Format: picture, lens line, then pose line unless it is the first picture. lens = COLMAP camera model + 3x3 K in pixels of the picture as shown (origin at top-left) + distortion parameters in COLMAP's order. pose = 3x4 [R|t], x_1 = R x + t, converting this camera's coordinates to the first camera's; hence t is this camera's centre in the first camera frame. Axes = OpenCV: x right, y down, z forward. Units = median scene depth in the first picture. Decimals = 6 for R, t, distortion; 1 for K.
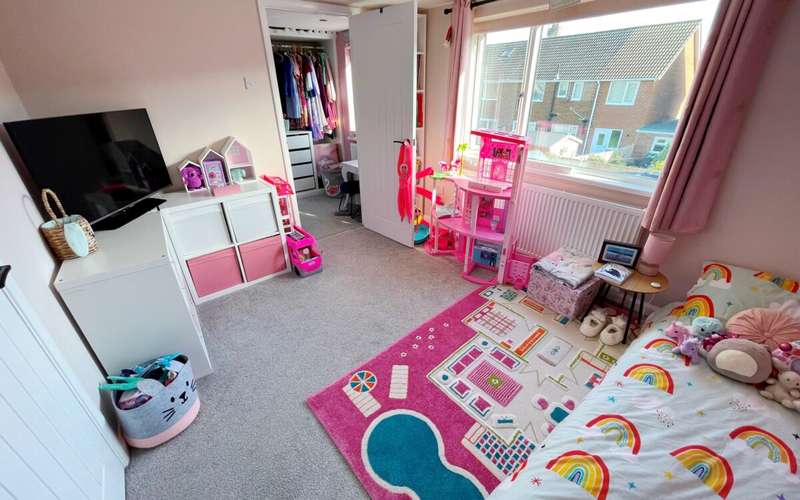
lens RADIAL K [[320.2, 0, 400.0], [0, 320.2, 250.0], [0, 0, 1]] dist [-0.000933, -0.000064]
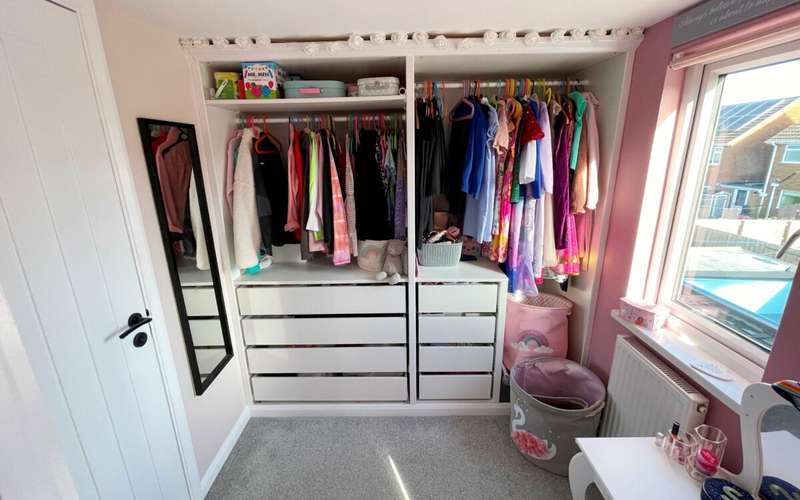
lens RADIAL K [[316.0, 0, 398.9], [0, 316.0, 231.7], [0, 0, 1]] dist [-0.017361, -0.000023]
pose [[0.769916, 0.156908, -0.618555, -0.152684], [-0.282382, 0.953005, -0.109734, -0.350103], [0.572268, 0.259154, 0.778041, 0.618135]]
